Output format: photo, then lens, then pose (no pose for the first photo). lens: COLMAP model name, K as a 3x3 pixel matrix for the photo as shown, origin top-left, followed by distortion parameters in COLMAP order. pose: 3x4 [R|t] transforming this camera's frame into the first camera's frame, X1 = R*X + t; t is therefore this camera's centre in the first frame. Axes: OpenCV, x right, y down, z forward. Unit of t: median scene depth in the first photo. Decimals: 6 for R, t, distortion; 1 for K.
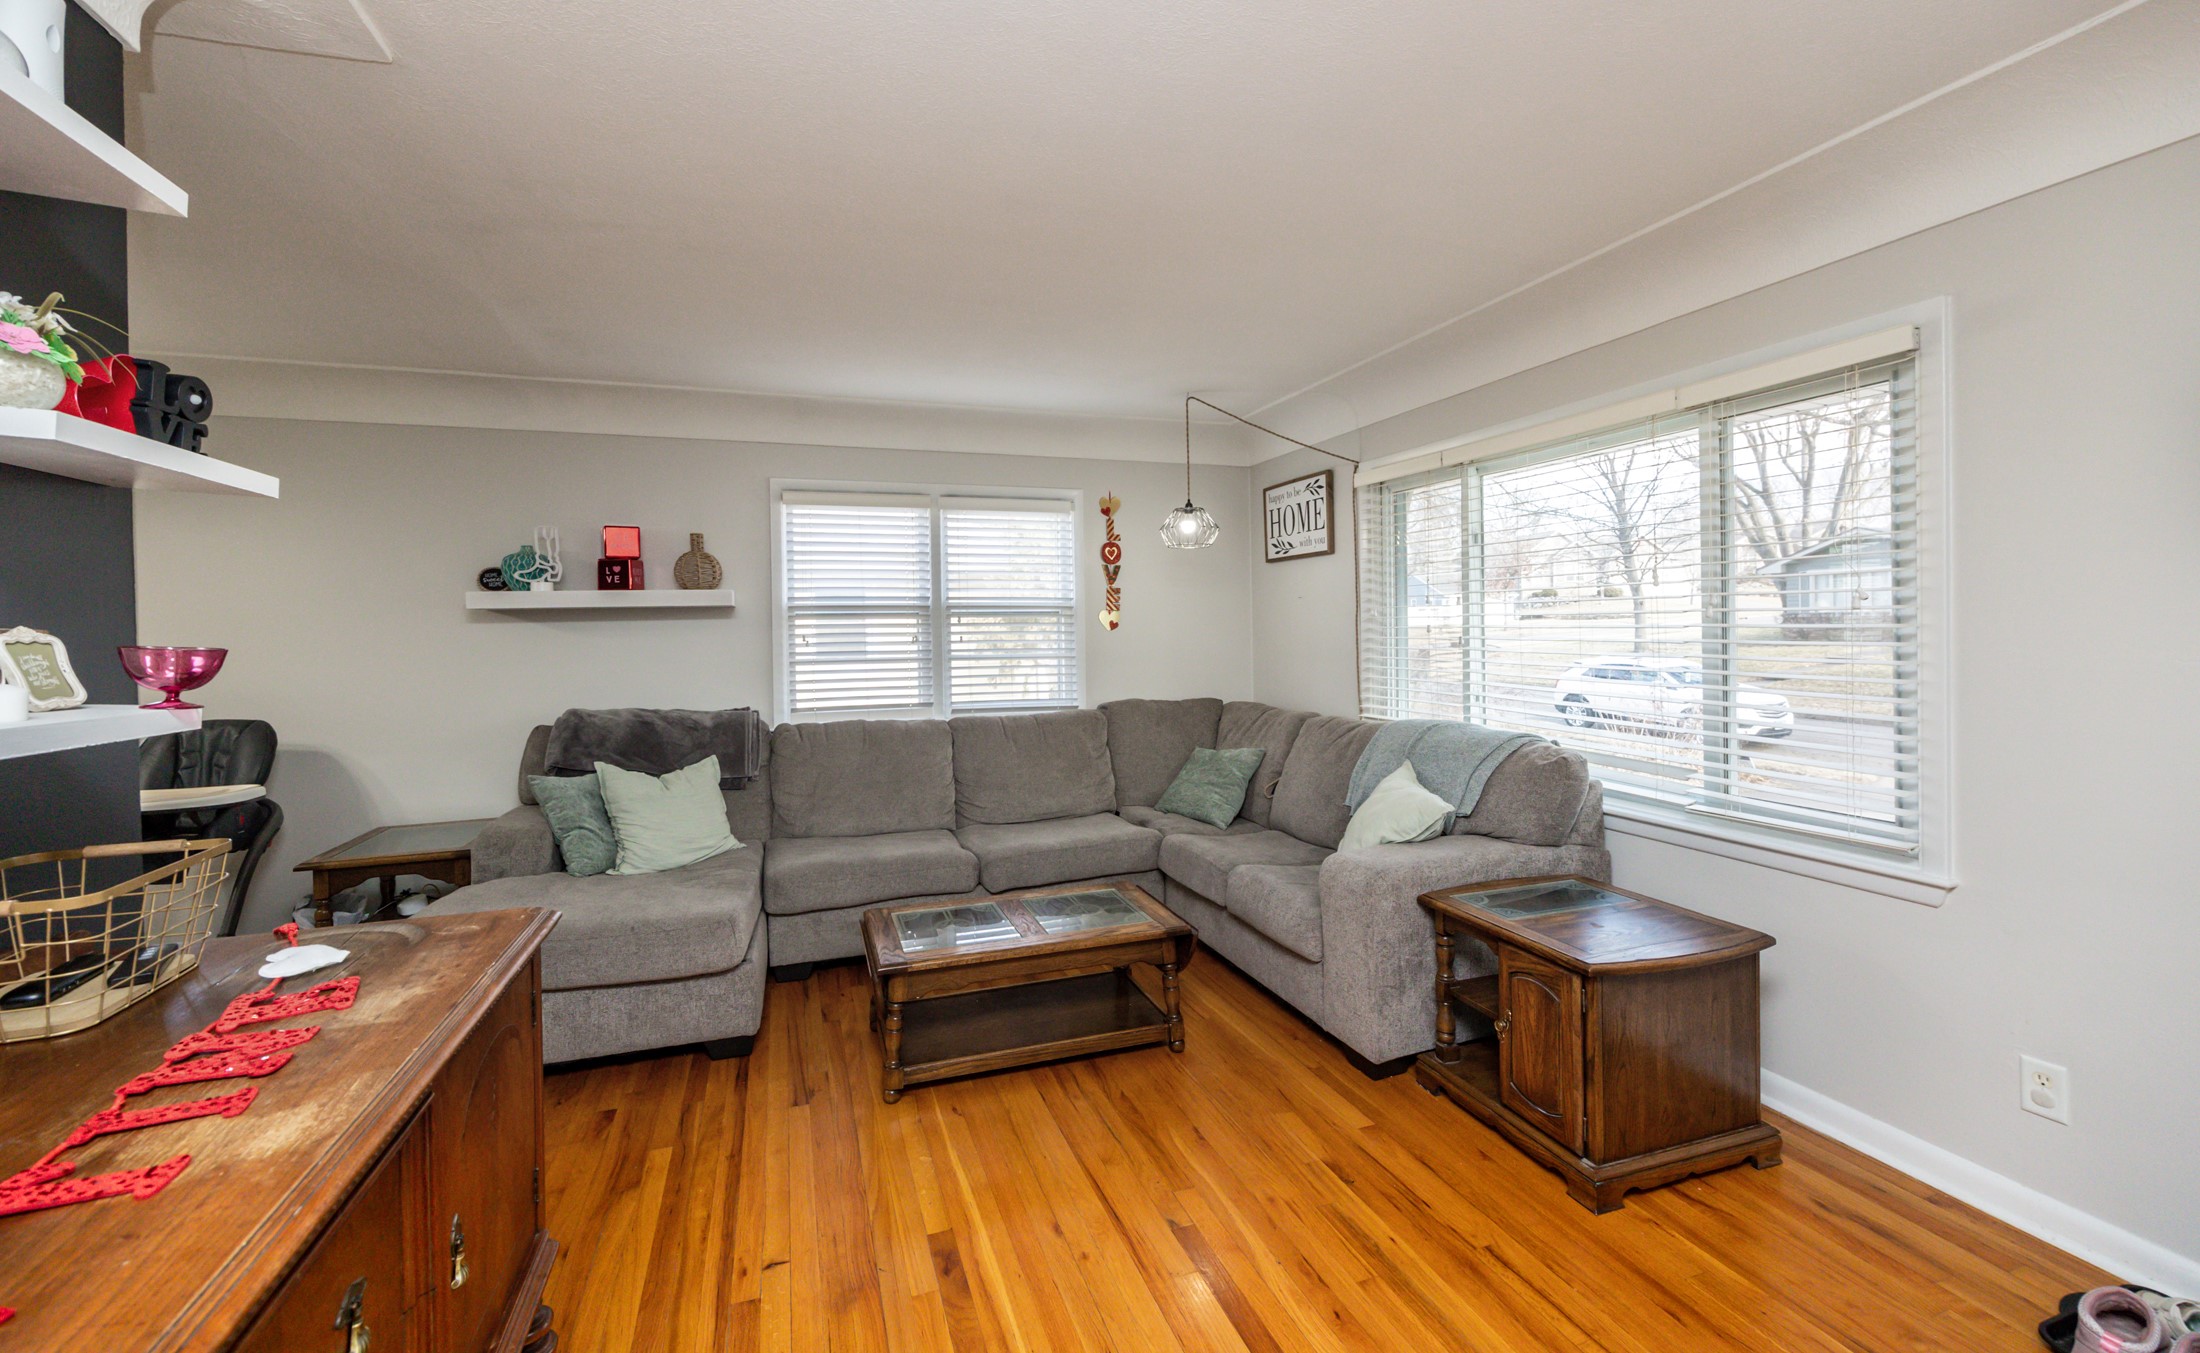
lens RADIAL K [[864.9, 0, 1088.1], [0, 864.9, 642.0], [0, 0, 1]] dist [0.001037, 0.000061]
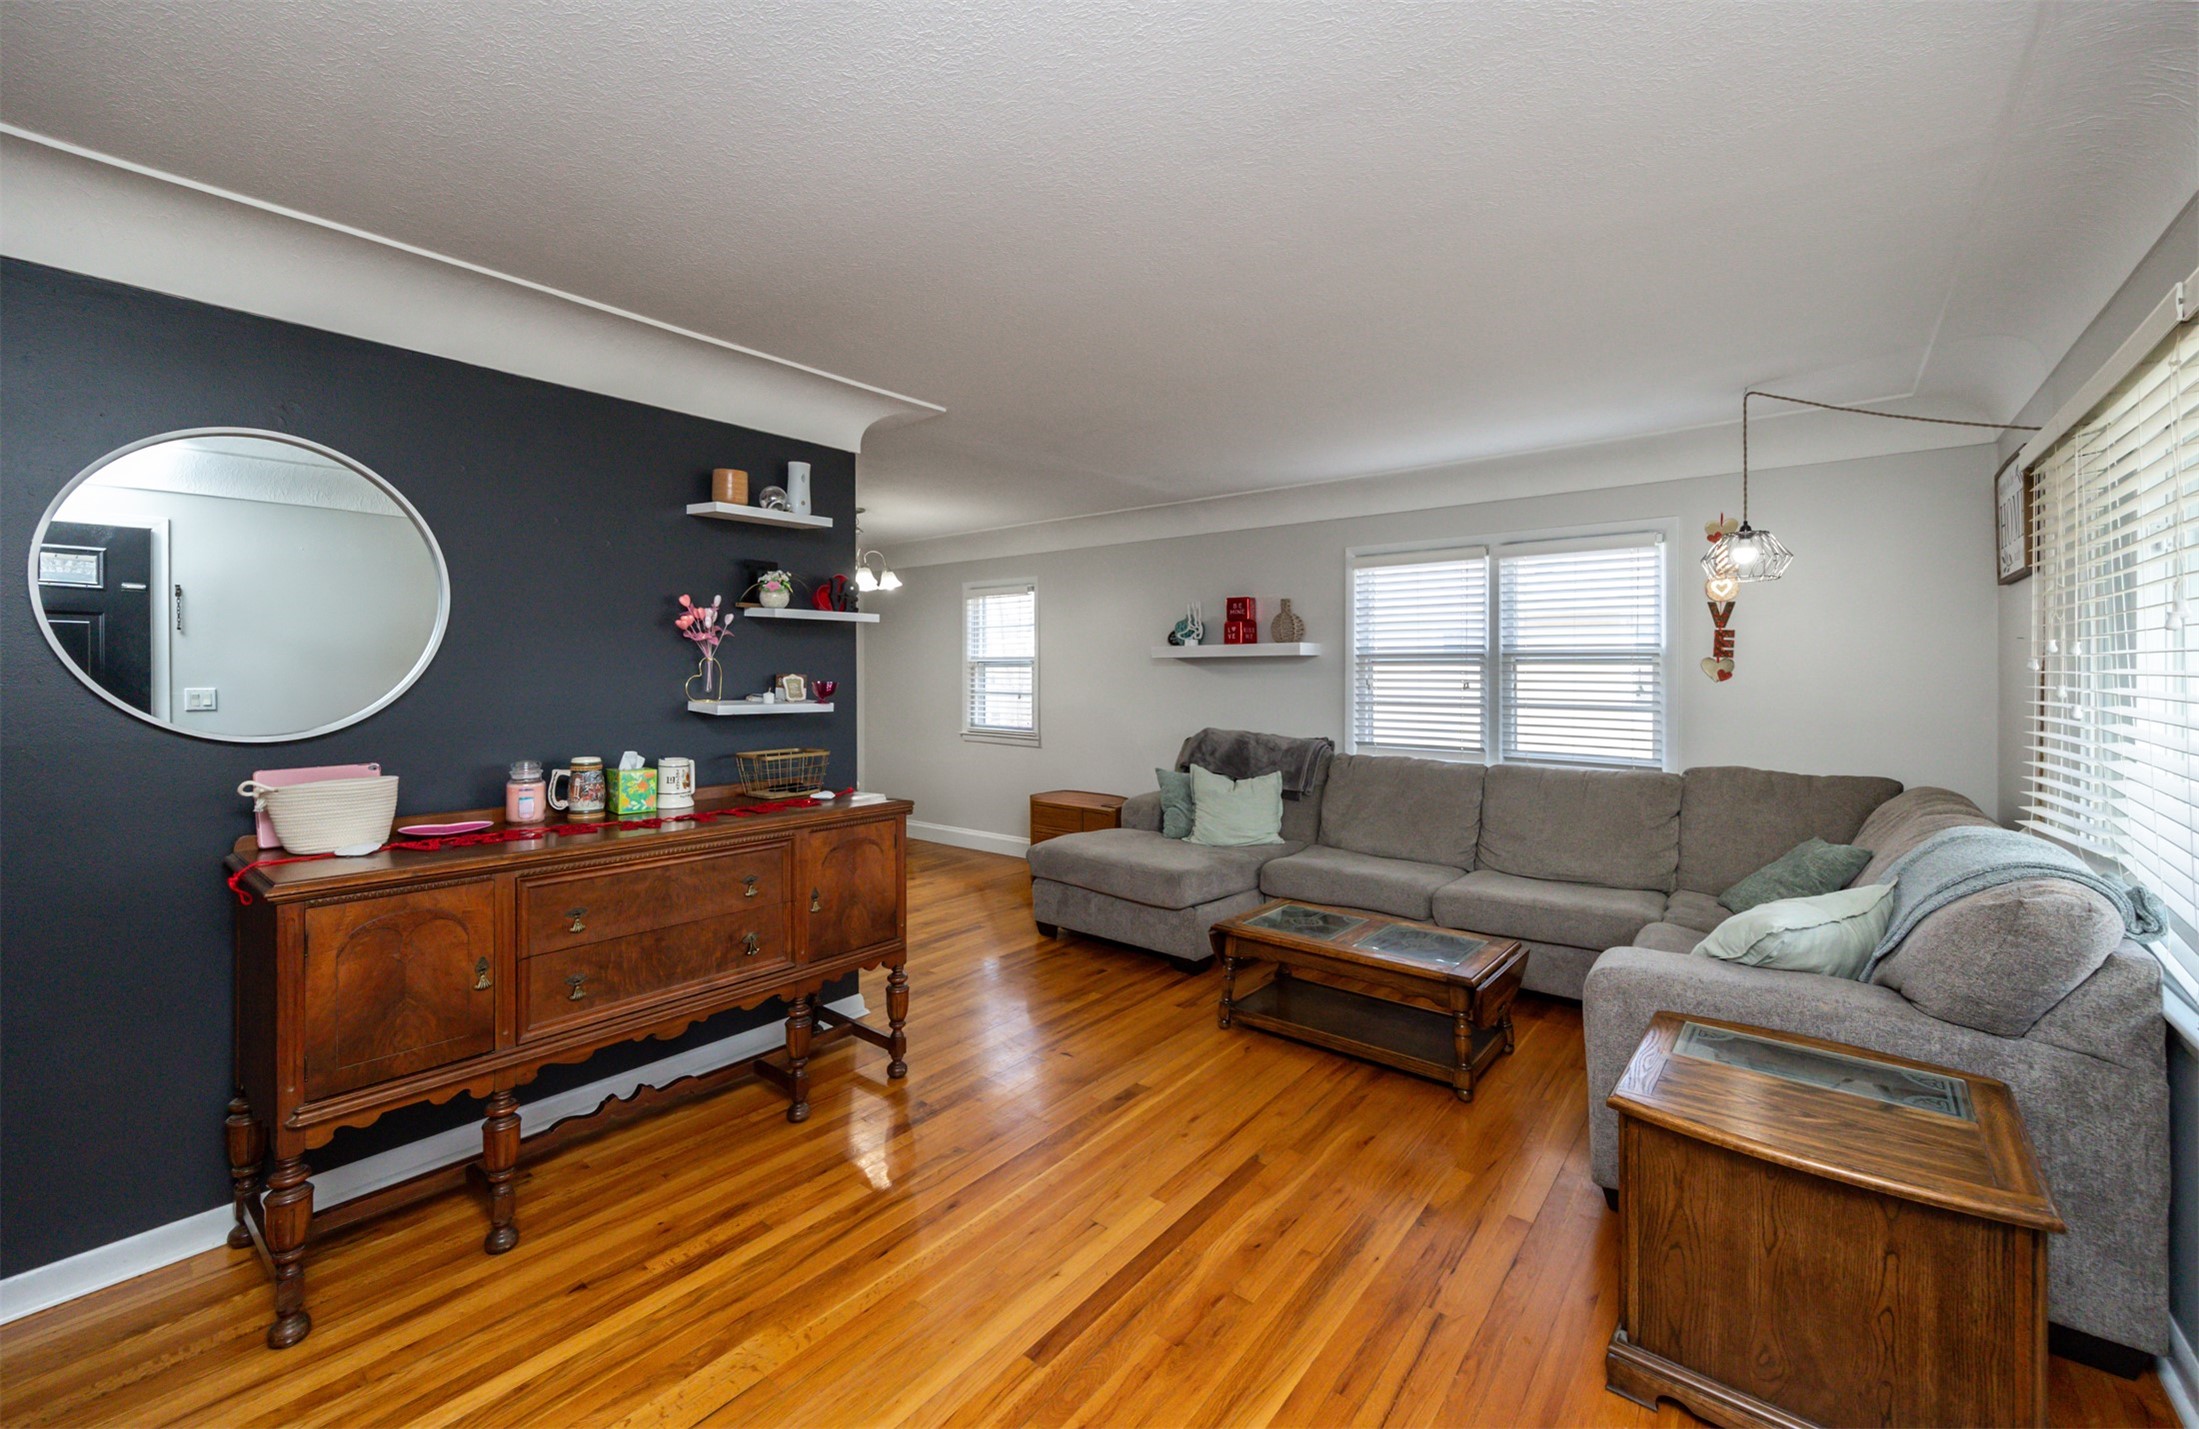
lens RADIAL K [[885.9, 0, 1097.3], [0, 885.9, 691.4], [0, 0, 1]] dist [0.000768, 0.000085]
pose [[0.533823, 0.032397, -0.844976, 0.494337], [-0.022714, 0.999455, 0.023970, -0.012550], [0.845291, 0.006397, 0.534268, 0.056331]]
